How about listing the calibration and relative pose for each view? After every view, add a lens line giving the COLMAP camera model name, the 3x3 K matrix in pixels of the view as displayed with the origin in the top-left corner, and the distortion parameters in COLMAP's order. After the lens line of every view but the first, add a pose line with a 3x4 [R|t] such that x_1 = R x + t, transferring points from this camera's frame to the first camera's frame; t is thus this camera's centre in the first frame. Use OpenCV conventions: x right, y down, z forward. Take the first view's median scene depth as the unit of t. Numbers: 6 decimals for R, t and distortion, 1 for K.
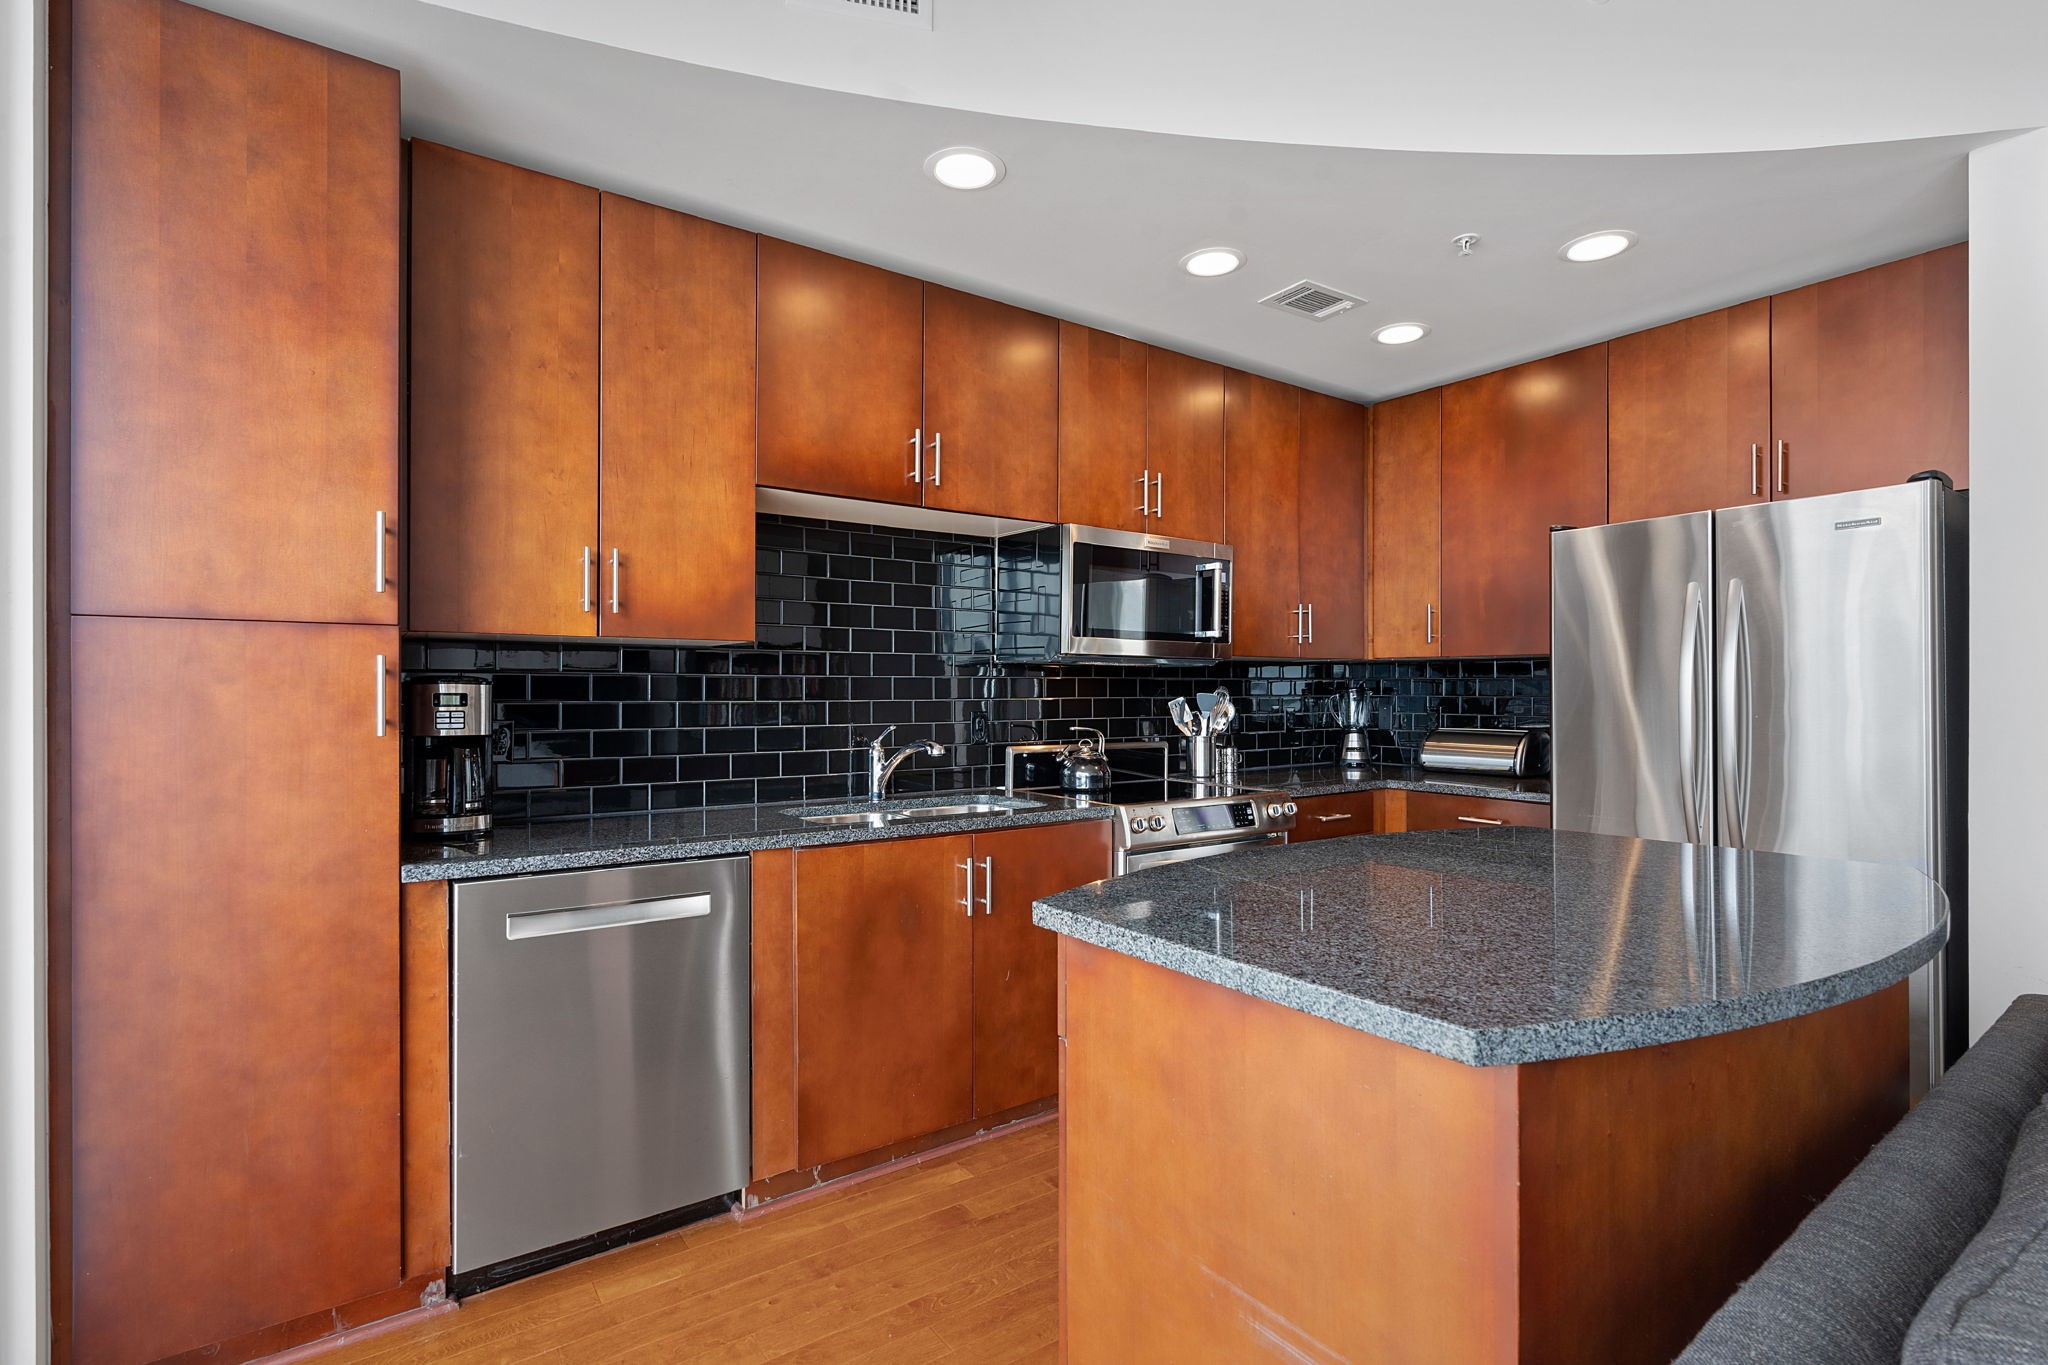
lens RADIAL K [[959.2, 0, 1036.4], [0, 959.2, 696.2], [0, 0, 1]] dist [-0.010440, 0.003701]
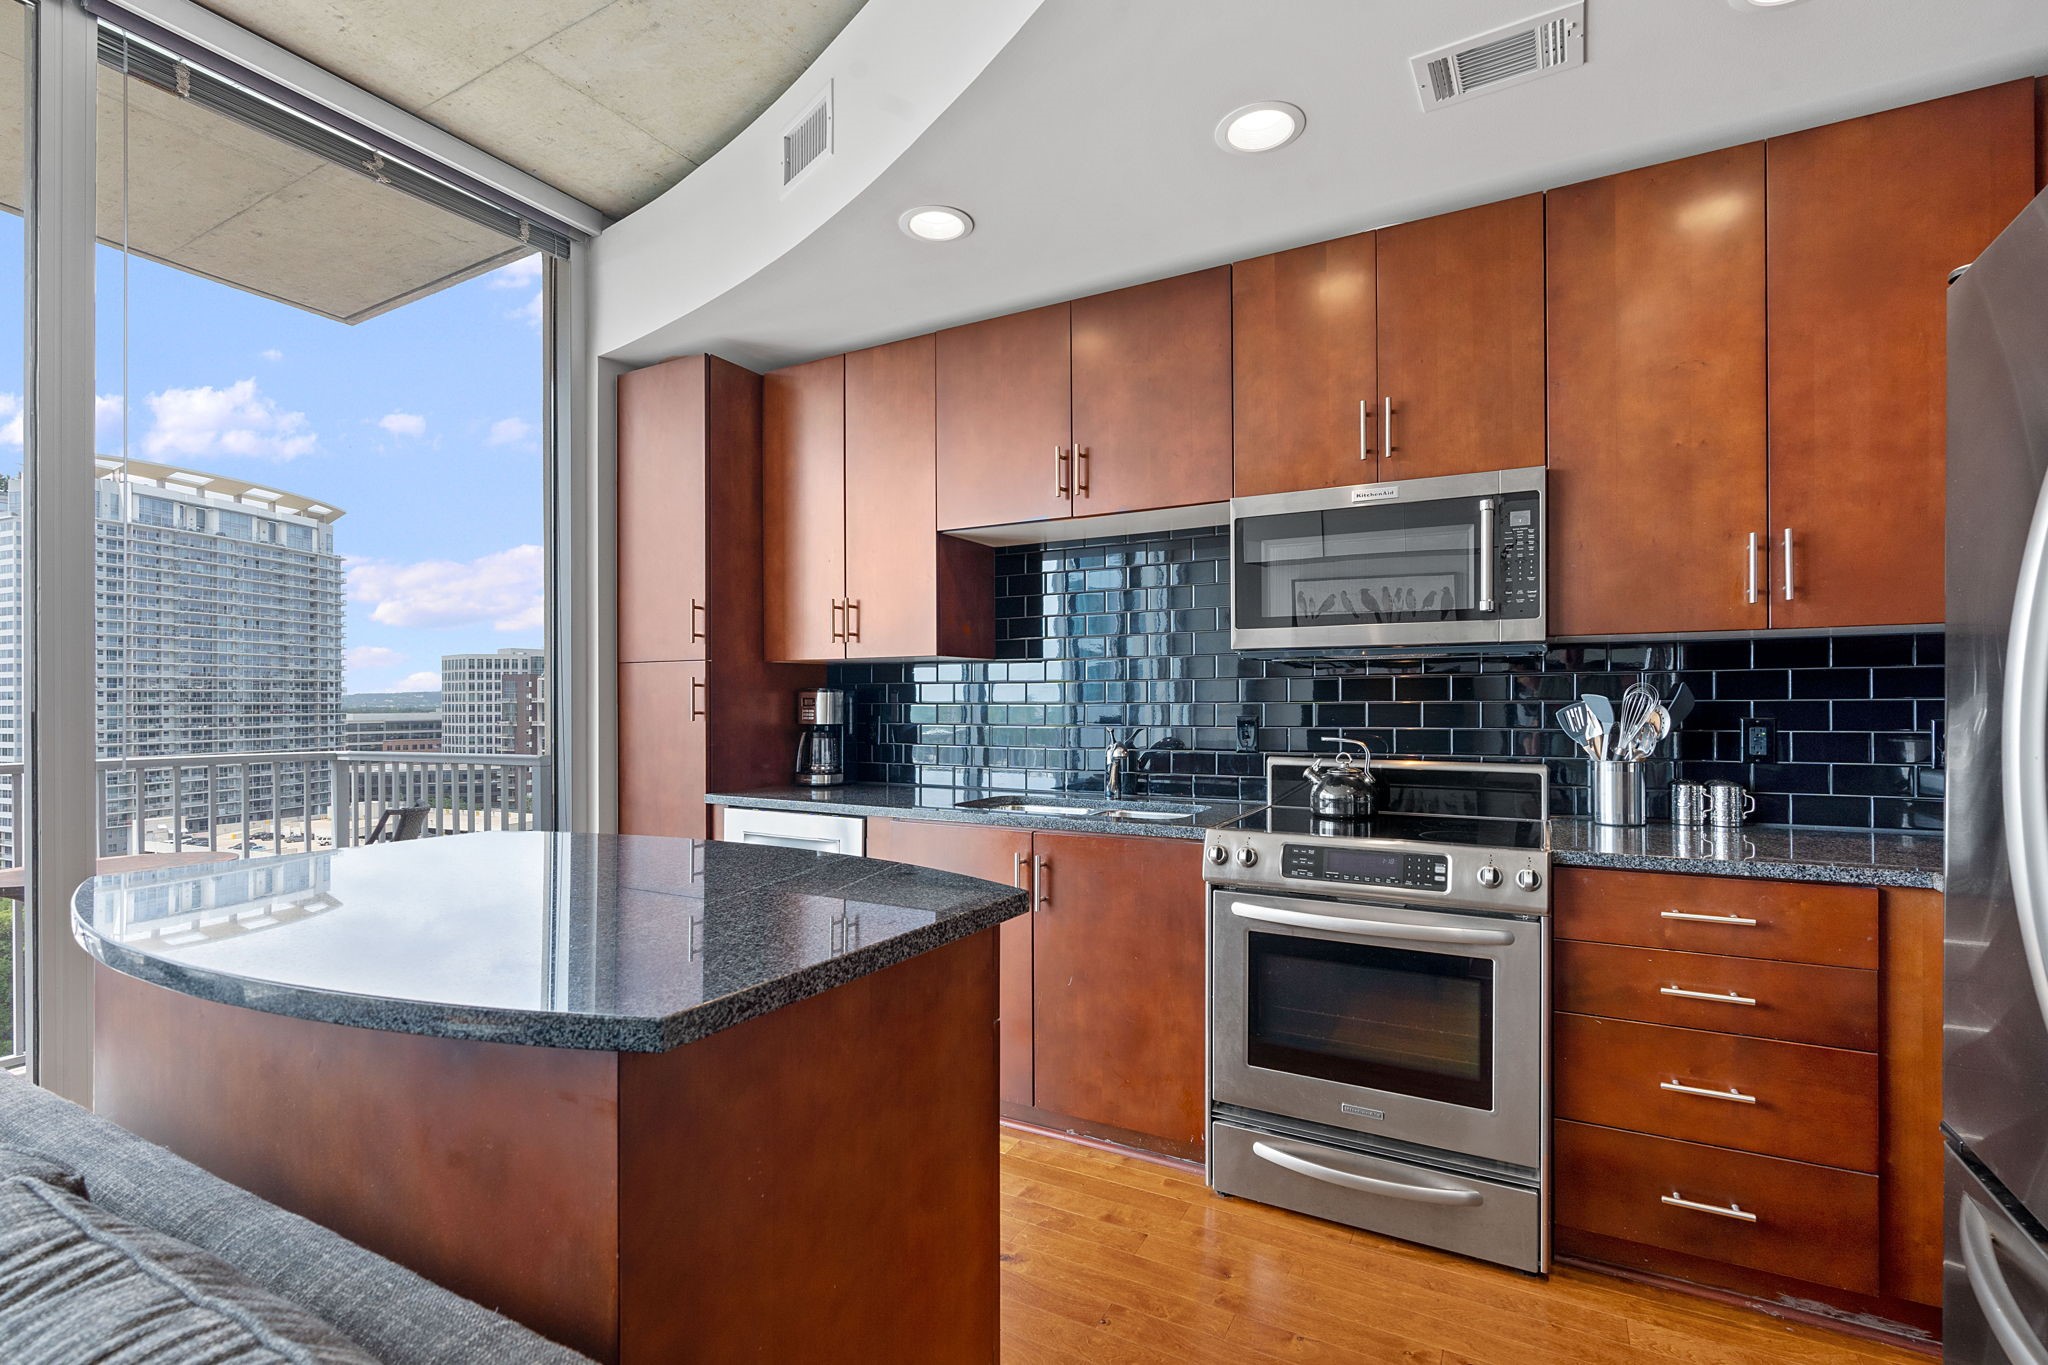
lens RADIAL K [[959.2, 0, 1022.1], [0, 959.2, 720.1], [0, 0, 1]] dist [-0.010440, 0.003701]
pose [[0.420887, 0.017369, -0.906947, 0.831512], [0.001002, 0.999807, 0.019613, 0.001668], [0.907113, -0.009164, 0.420788, 0.524852]]
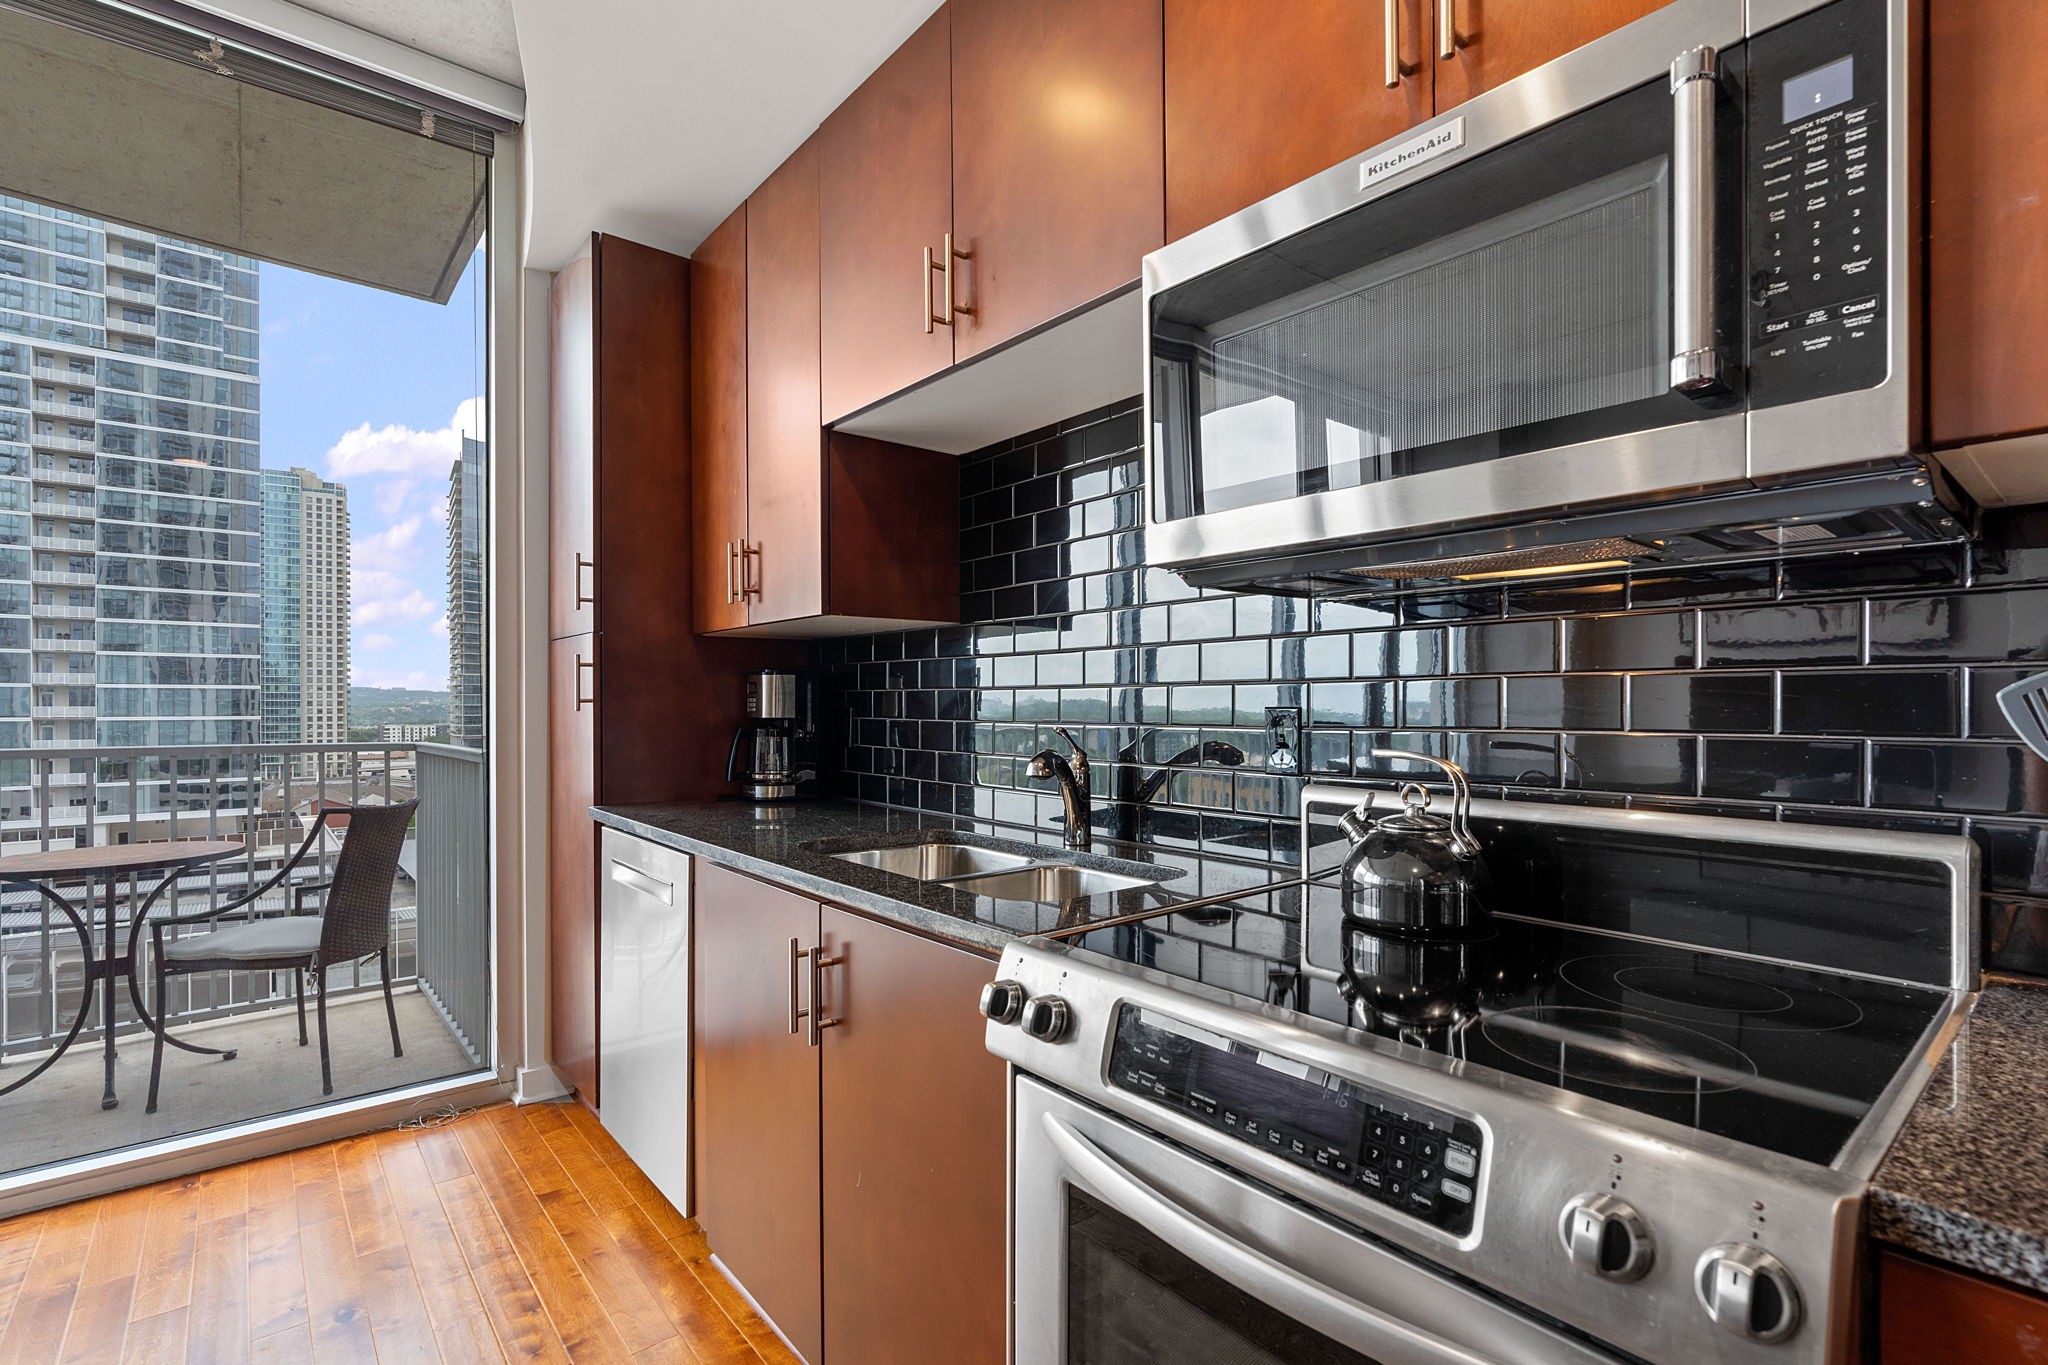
lens RADIAL K [[959.2, 0, 1026.0], [0, 959.2, 711.3], [0, 0, 1]] dist [-0.010440, 0.003701]
pose [[0.057375, 0.007907, -0.998321, 0.508307], [-0.001705, 0.999968, 0.007822, 0.018267], [0.998351, 0.001253, 0.057387, 1.041536]]
